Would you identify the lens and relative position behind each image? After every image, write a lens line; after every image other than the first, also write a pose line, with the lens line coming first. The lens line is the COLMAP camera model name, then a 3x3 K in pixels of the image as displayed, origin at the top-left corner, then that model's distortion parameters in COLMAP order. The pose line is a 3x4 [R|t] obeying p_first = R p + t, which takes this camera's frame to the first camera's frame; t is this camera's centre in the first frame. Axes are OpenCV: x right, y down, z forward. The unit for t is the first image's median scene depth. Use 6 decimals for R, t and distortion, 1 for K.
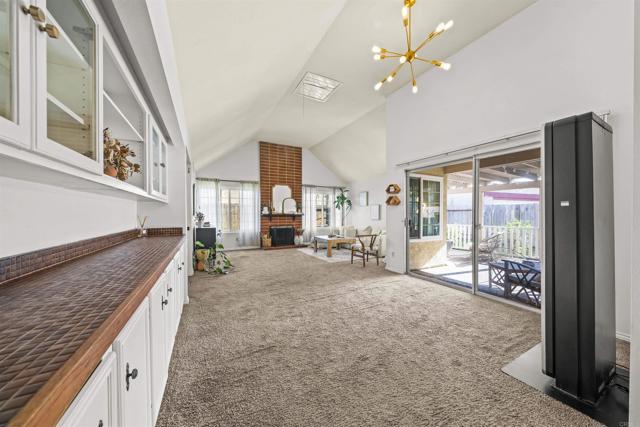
lens RADIAL K [[215.4, 0, 319.6], [0, 215.4, 215.1], [0, 0, 1]] dist [-0.006611, -0.000117]
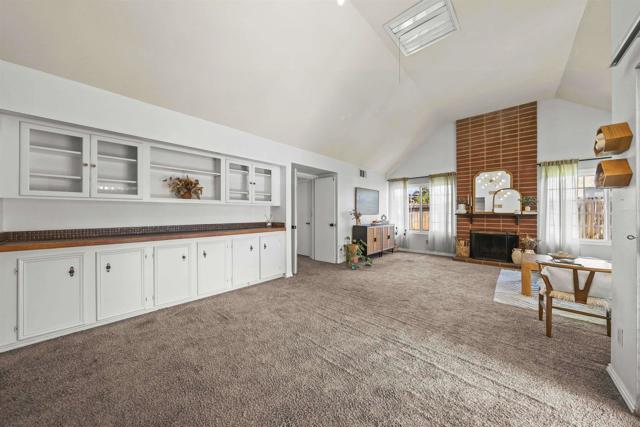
lens RADIAL K [[215.4, 0, 321.0], [0, 215.4, 212.2], [0, 0, 1]] dist [-0.006611, -0.000117]
pose [[0.344339, -0.004504, -0.938835, 0.290744], [-0.005193, 0.999964, -0.006702, -0.001809], [0.938831, 0.007183, 0.344303, 0.271026]]
